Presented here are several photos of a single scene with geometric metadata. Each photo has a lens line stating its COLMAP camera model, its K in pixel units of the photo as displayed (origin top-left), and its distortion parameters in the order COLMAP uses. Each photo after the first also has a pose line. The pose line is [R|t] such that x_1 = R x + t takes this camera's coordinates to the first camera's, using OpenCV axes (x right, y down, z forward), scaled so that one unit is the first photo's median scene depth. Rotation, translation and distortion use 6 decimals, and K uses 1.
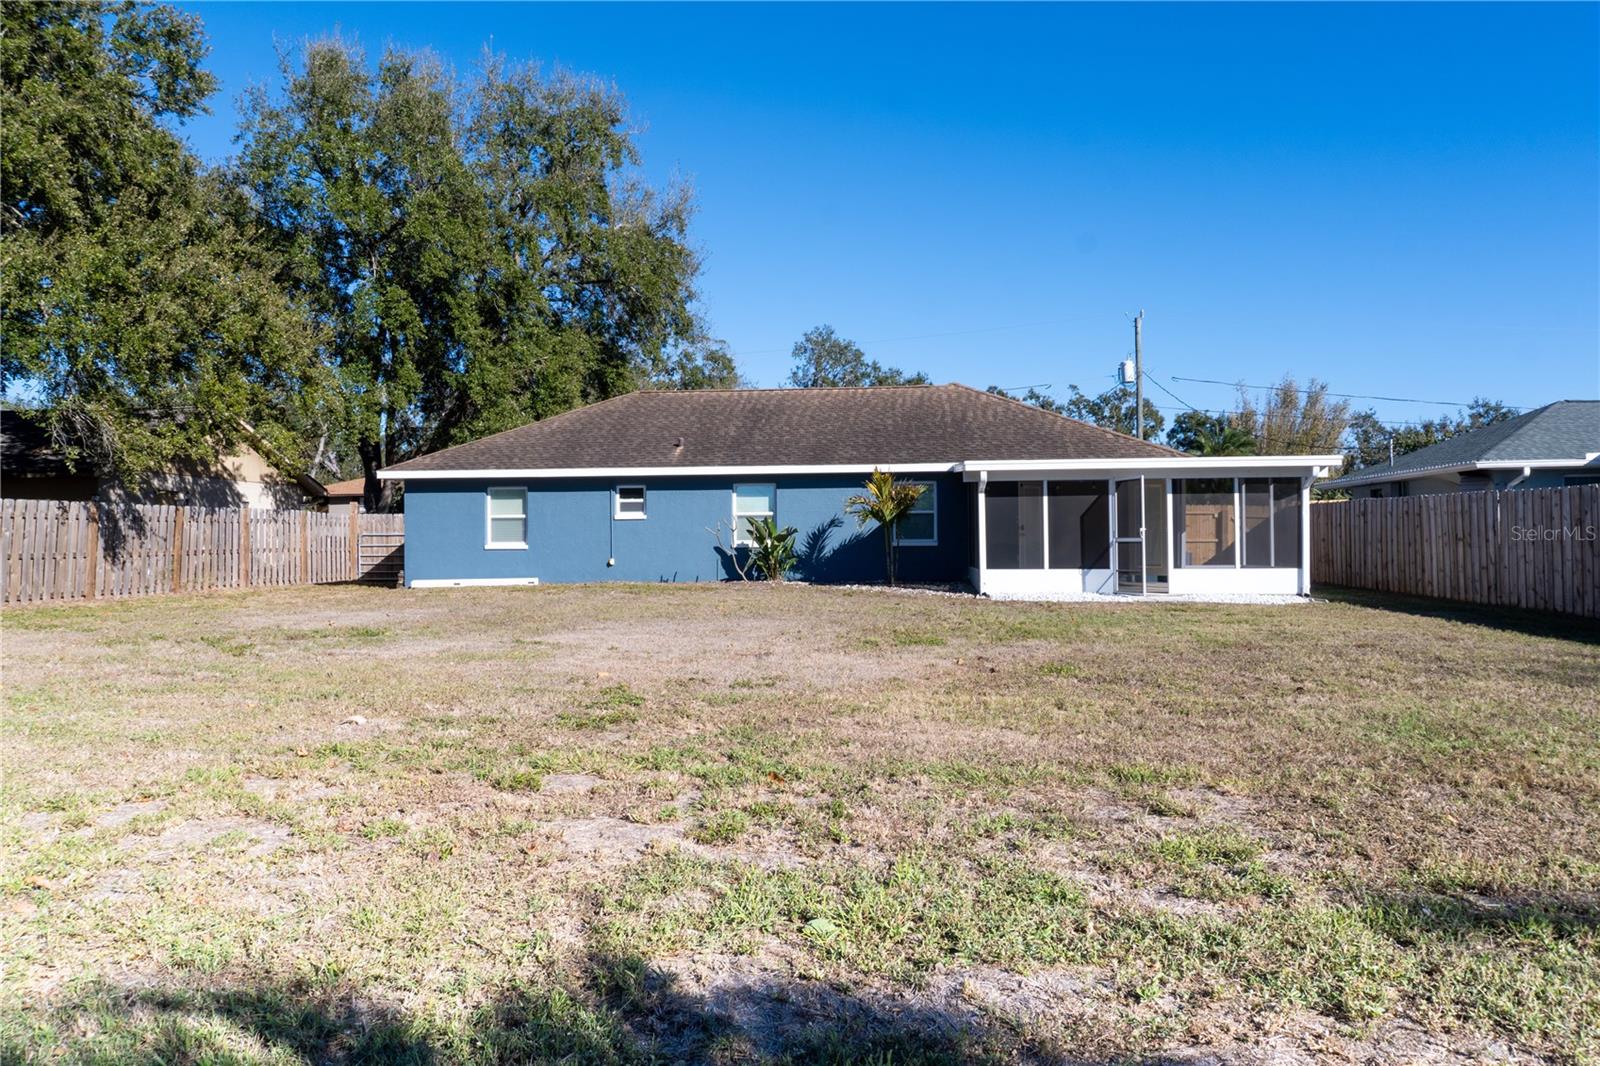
lens RADIAL K [[1063.7, 0, 801.5], [0, 1063.7, 524.0], [0, 0, 1]] dist [-0.027018, 0.001924]
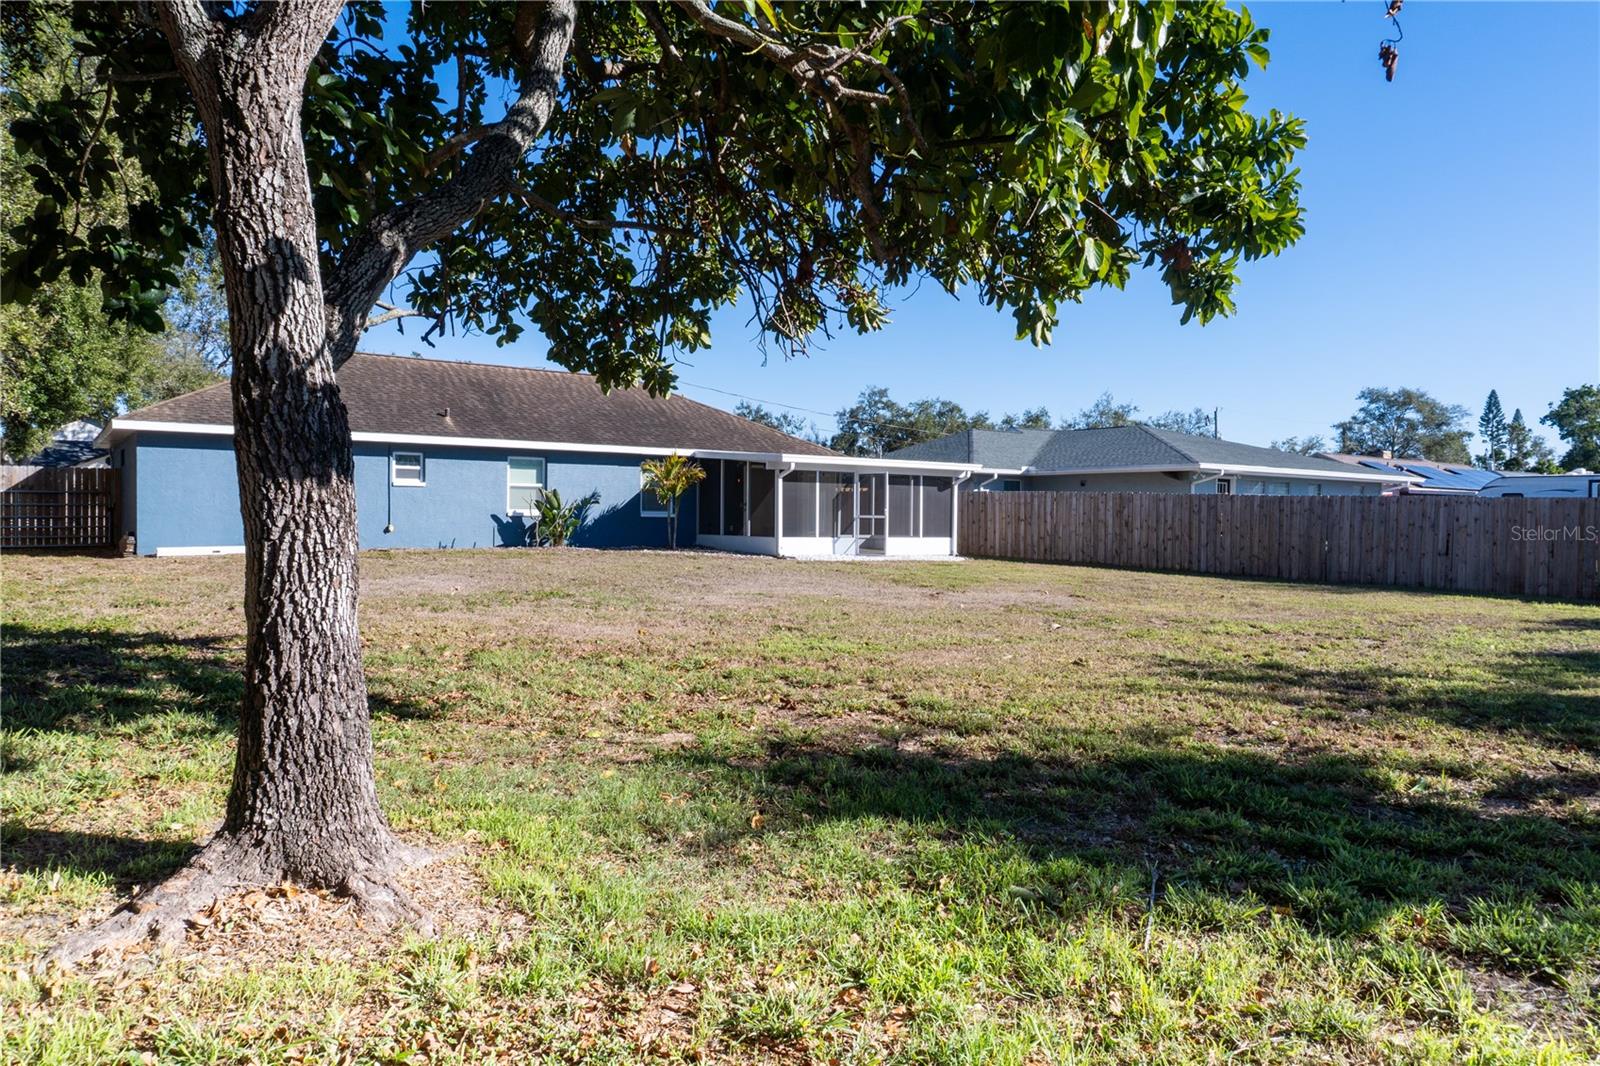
lens RADIAL K [[1063.7, 0, 802.9], [0, 1063.7, 532.5], [0, 0, 1]] dist [-0.027018, 0.001924]
pose [[0.744592, 0.005618, 0.667496, -0.564726], [-0.032170, 0.999105, 0.027477, -0.000229], [-0.666744, -0.041933, 0.744106, 0.005087]]
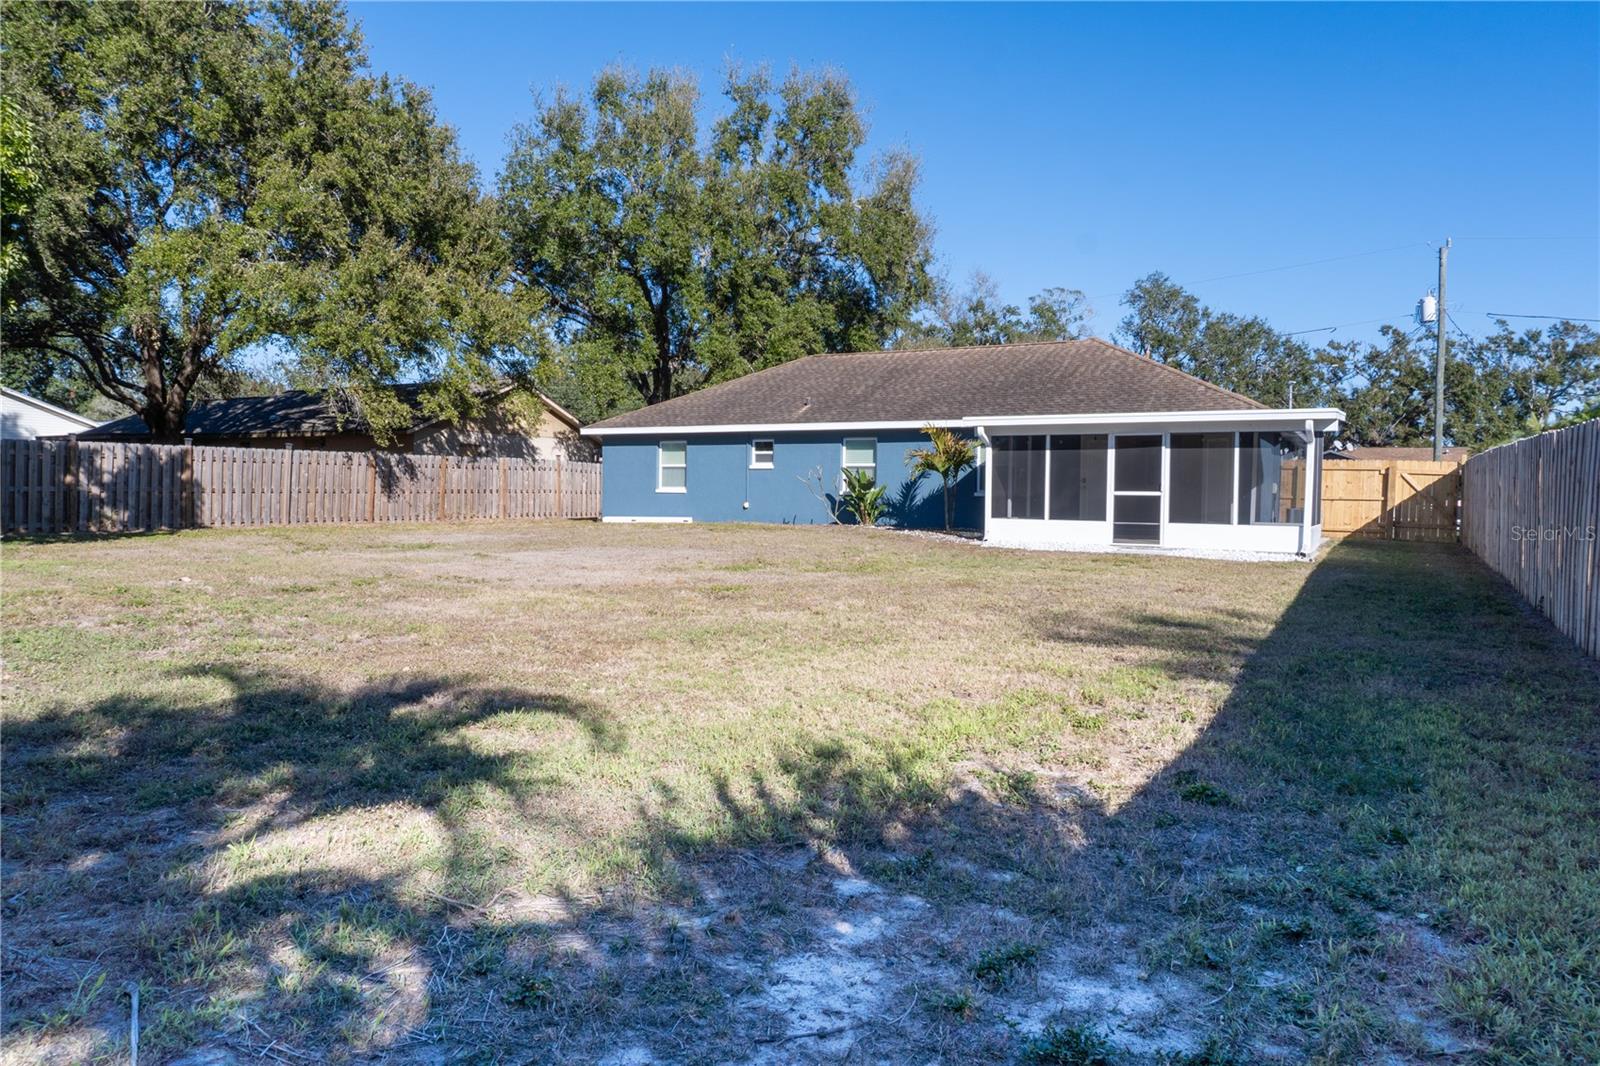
lens RADIAL K [[1063.7, 0, 792.2], [0, 1063.7, 525.8], [0, 0, 1]] dist [-0.027018, 0.001924]
pose [[0.913996, 0.030871, -0.404548, 0.350101], [-0.012088, 0.998730, 0.048903, 0.000197], [0.405544, -0.039807, 0.913208, -0.050794]]
